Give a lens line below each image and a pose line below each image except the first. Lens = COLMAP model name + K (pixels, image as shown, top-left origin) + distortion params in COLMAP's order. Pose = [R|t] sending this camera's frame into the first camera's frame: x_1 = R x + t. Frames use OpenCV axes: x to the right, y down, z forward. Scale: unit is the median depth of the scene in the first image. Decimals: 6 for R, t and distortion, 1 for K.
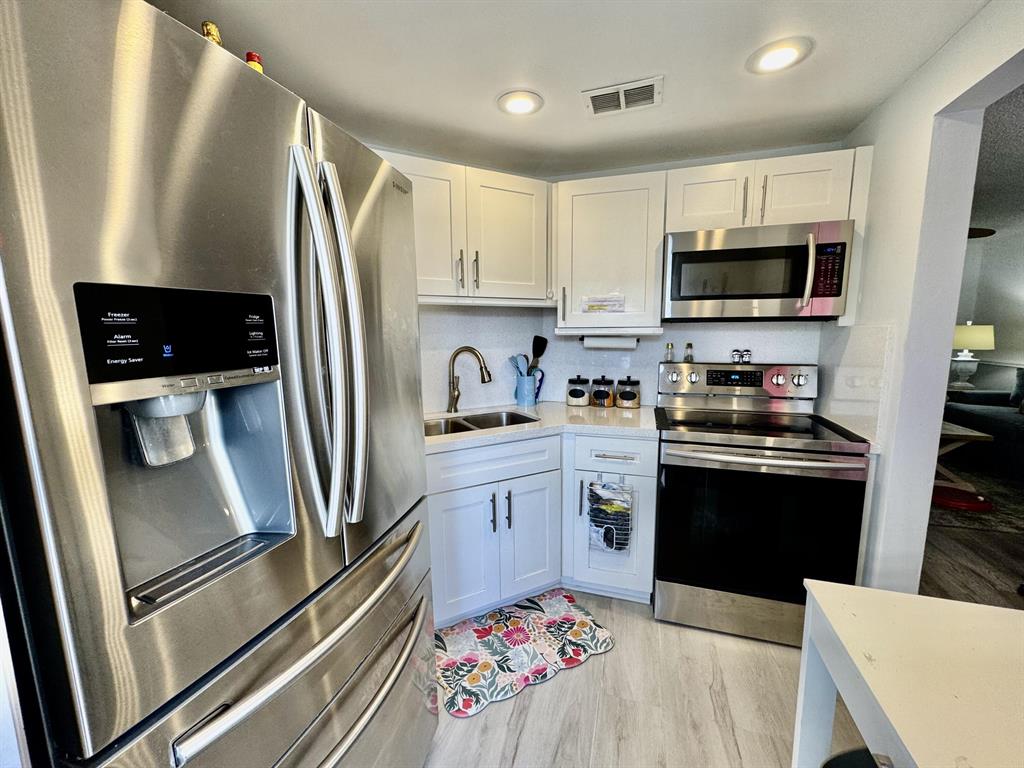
lens RADIAL K [[412.7, 0, 512.0], [0, 412.7, 384.0], [0, 0, 1]] dist [-0.000459, -0.000109]
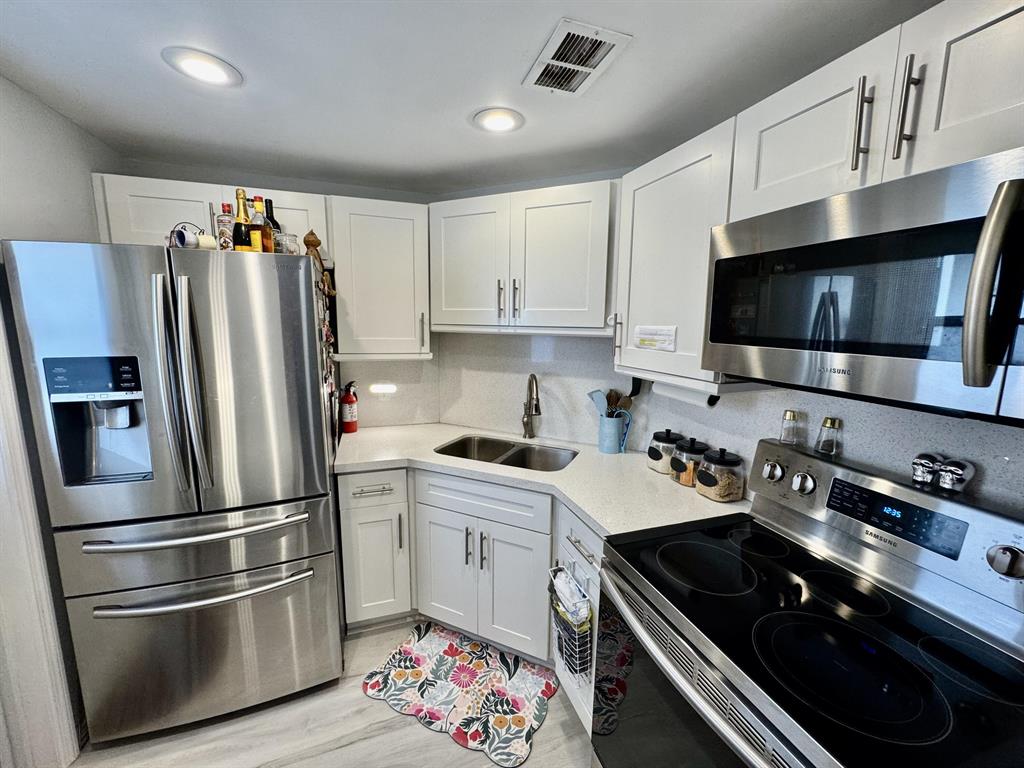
lens RADIAL K [[412.7, 0, 512.0], [0, 412.7, 384.0], [0, 0, 1]] dist [-0.000459, -0.000109]
pose [[0.592802, 0.138599, -0.793332, 0.758260], [-0.120844, 0.989235, 0.082525, -0.171904], [0.796230, 0.046949, 0.603170, 0.461399]]
